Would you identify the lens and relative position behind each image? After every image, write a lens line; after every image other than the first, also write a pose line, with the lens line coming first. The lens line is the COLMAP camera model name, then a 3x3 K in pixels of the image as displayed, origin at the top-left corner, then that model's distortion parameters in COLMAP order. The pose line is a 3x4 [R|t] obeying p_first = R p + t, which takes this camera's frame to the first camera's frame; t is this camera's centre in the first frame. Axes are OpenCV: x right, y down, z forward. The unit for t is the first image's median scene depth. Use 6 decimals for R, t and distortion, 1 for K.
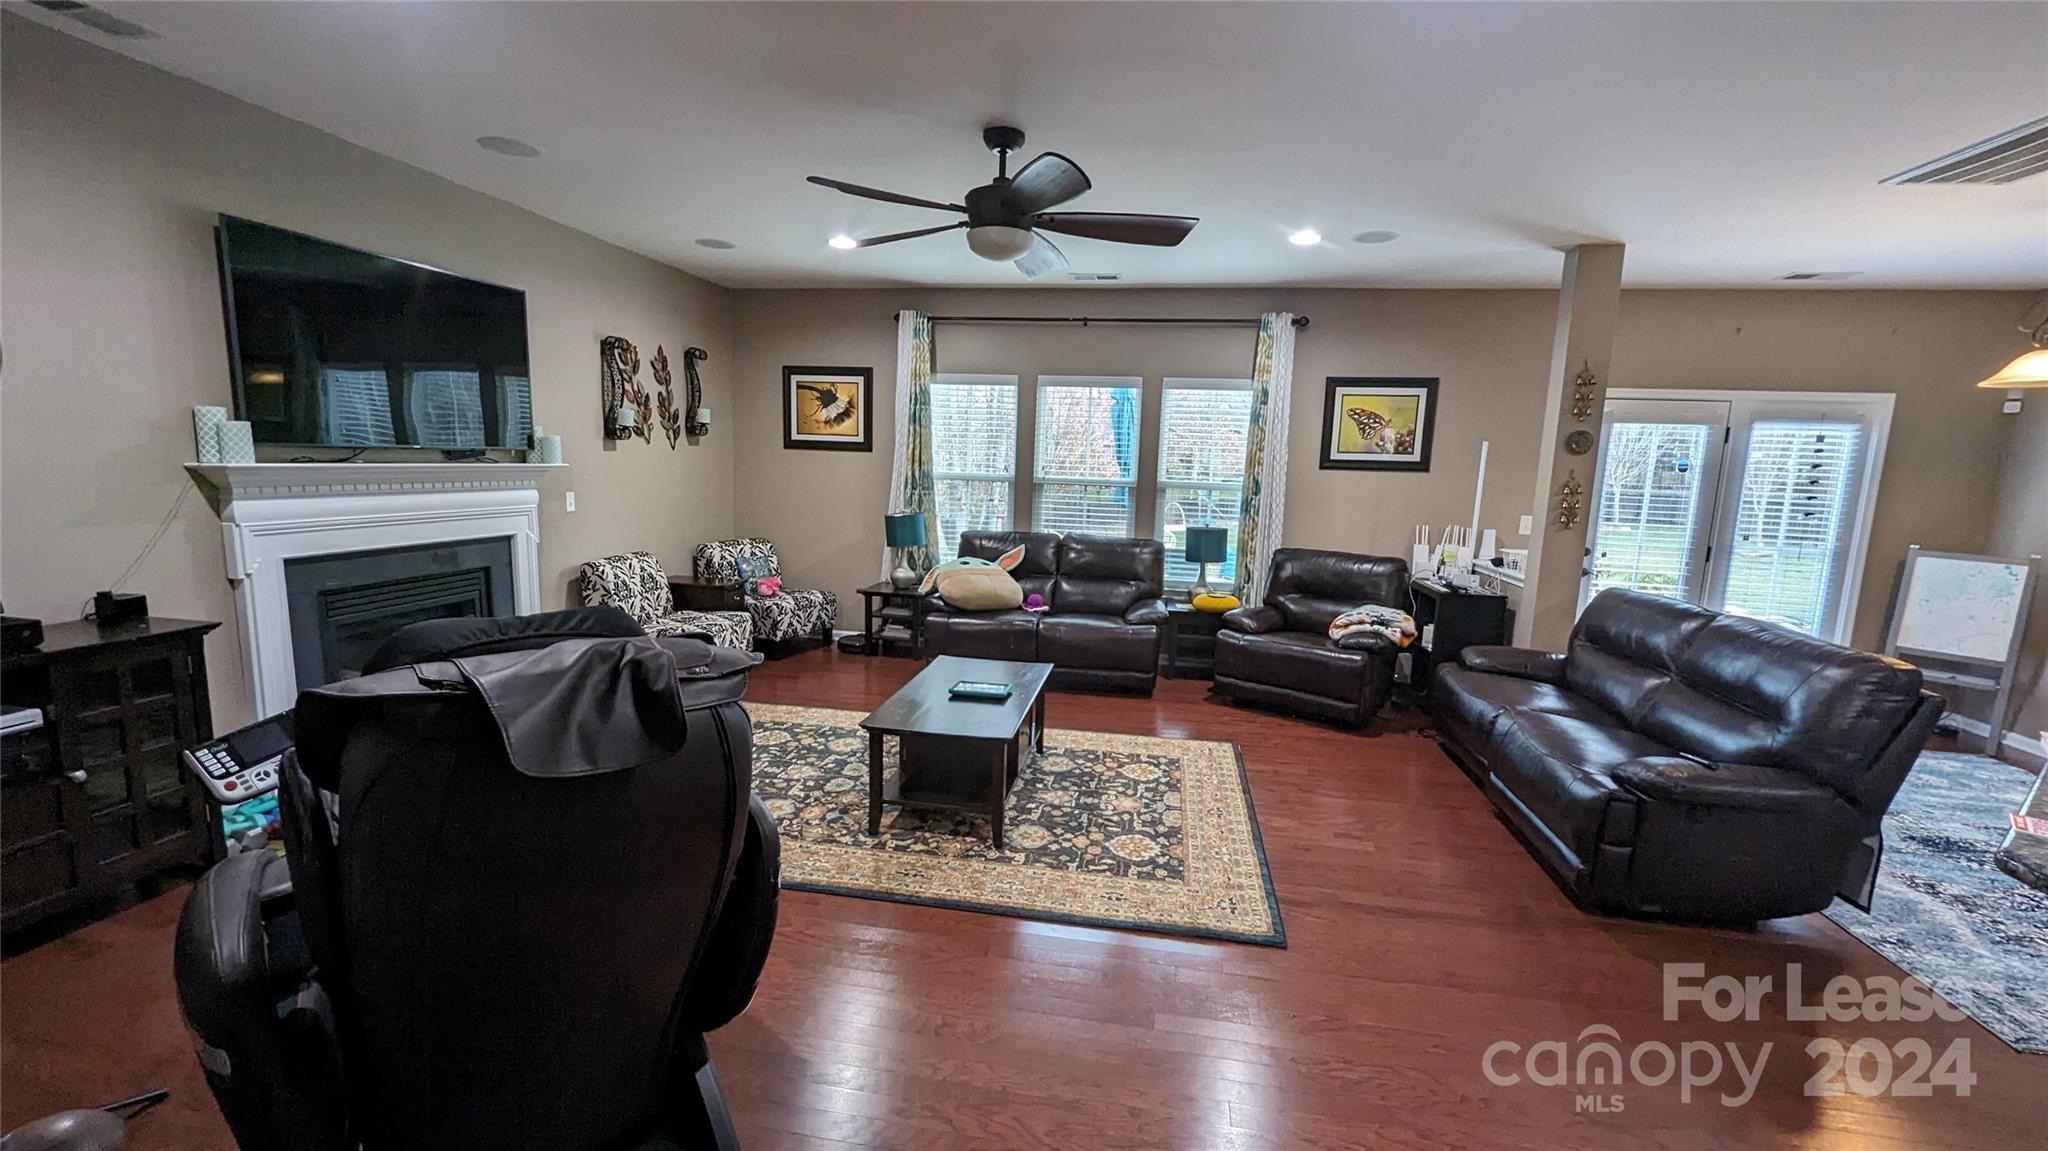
lens RADIAL K [[848.1, 0, 1026.9], [0, 848.1, 590.7], [0, 0, 1]] dist [0.000144, 0.000229]
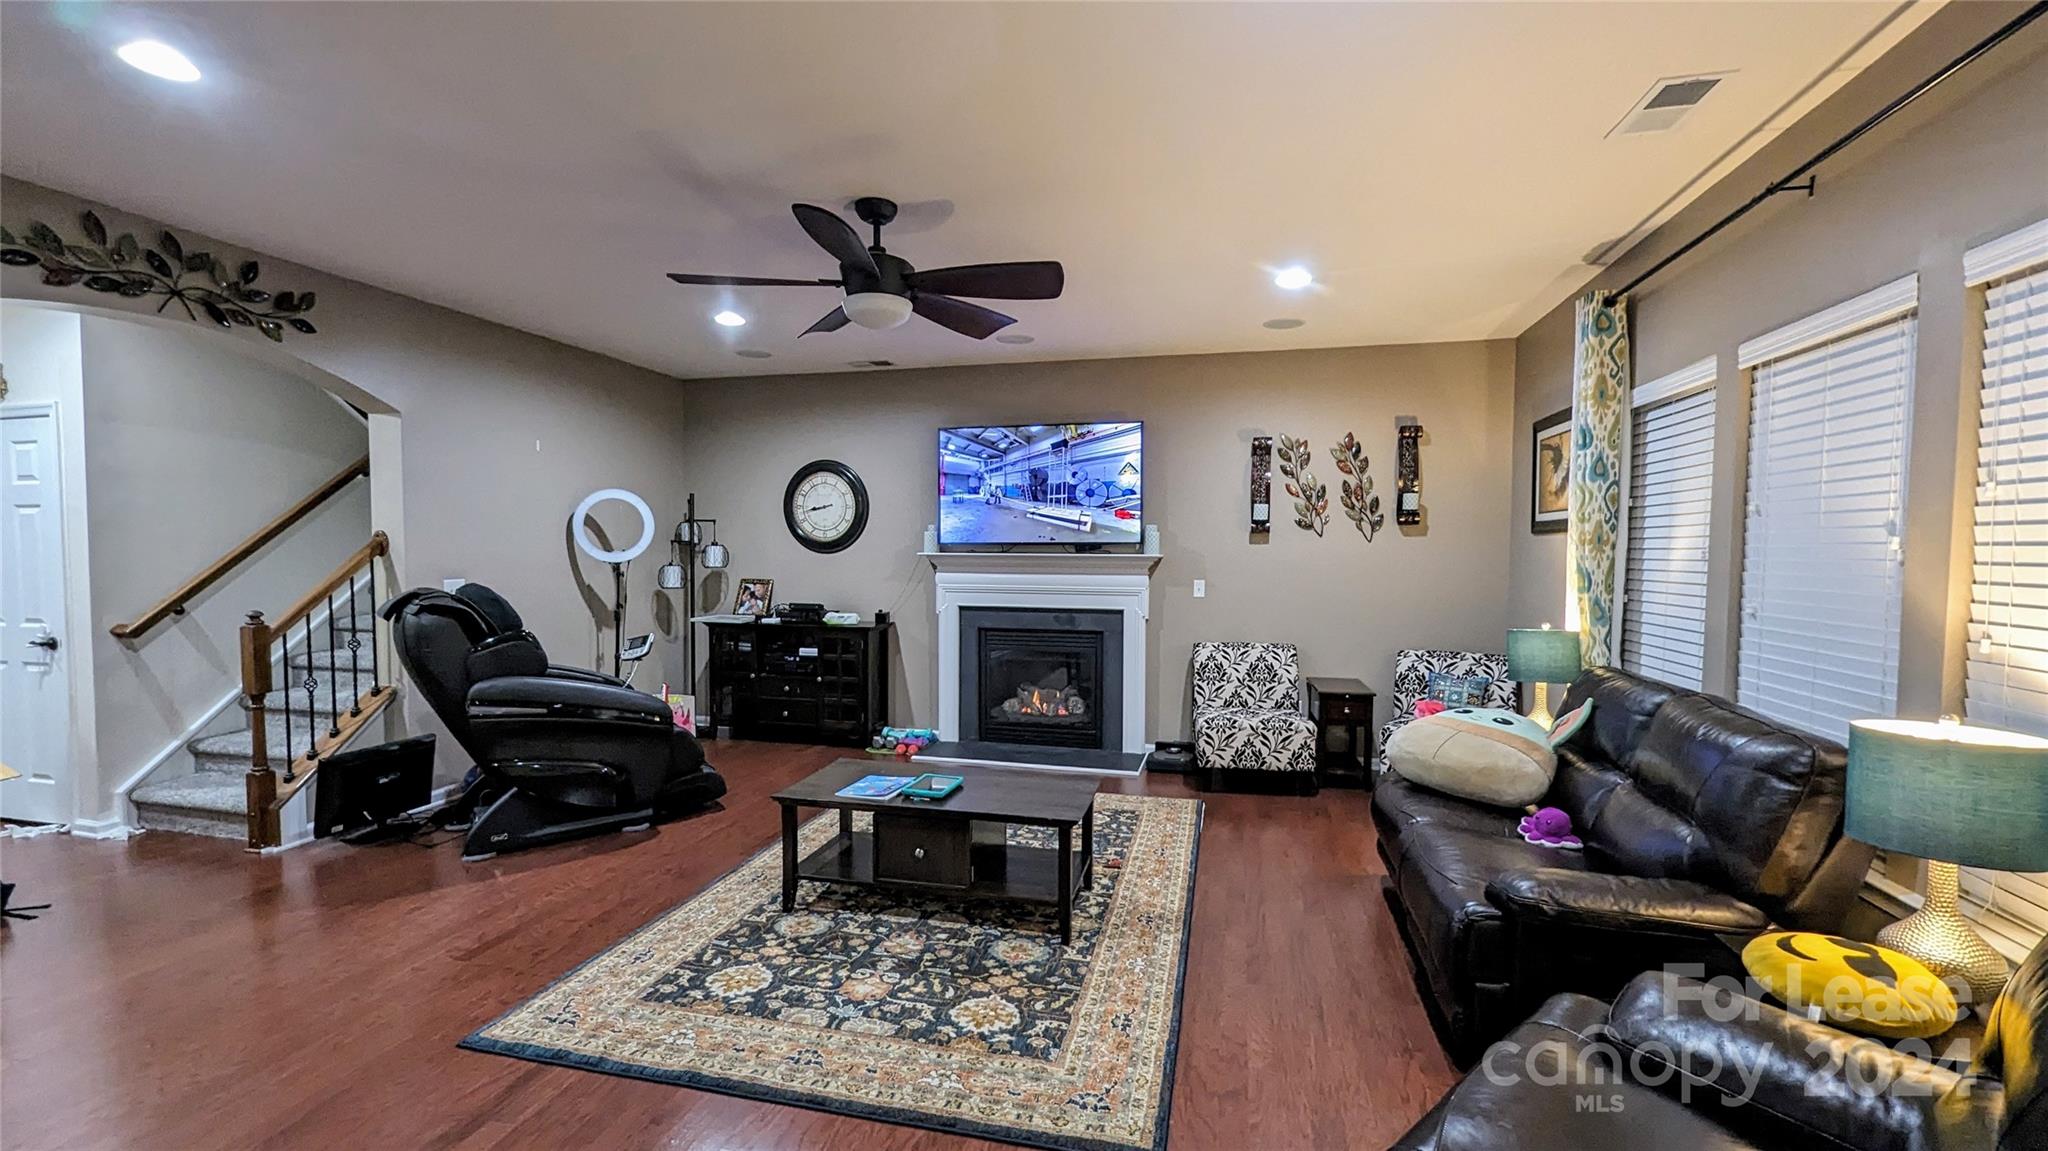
lens RADIAL K [[848.1, 0, 1023.4], [0, 848.1, 587.0], [0, 0, 1]] dist [0.000144, 0.000229]
pose [[-0.072610, 0.009190, -0.997318, 0.708764], [-0.161792, 0.986604, 0.020871, -0.105654], [0.984150, 0.162874, -0.070150, 0.967697]]
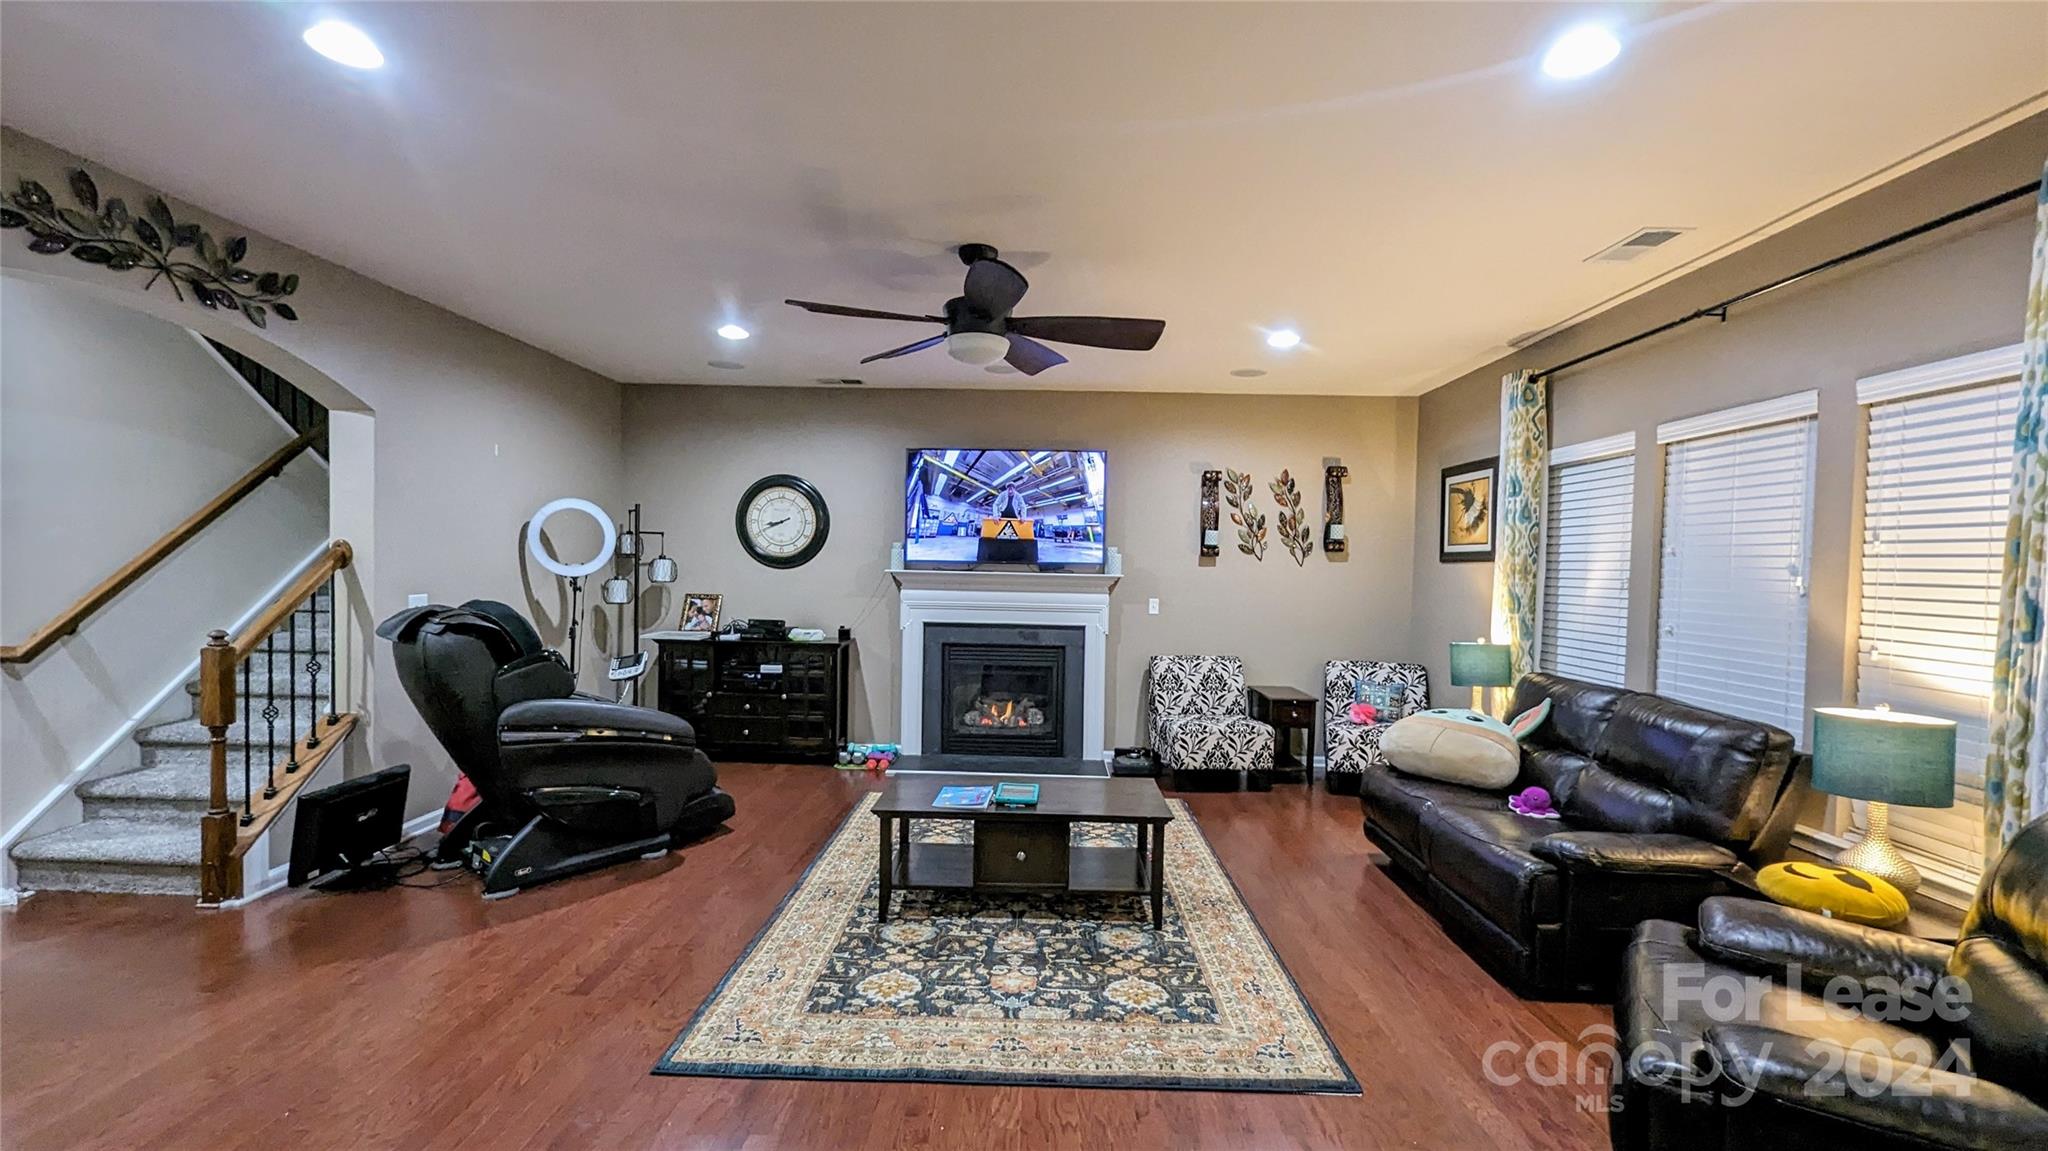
lens RADIAL K [[848.1, 0, 1023.9], [0, 848.1, 588.4], [0, 0, 1]] dist [0.000144, 0.000229]
pose [[0.149413, -0.003507, -0.988769, 0.763730], [-0.167674, 0.985421, -0.028832, -0.071909], [0.974454, 0.170099, 0.146646, 0.715653]]
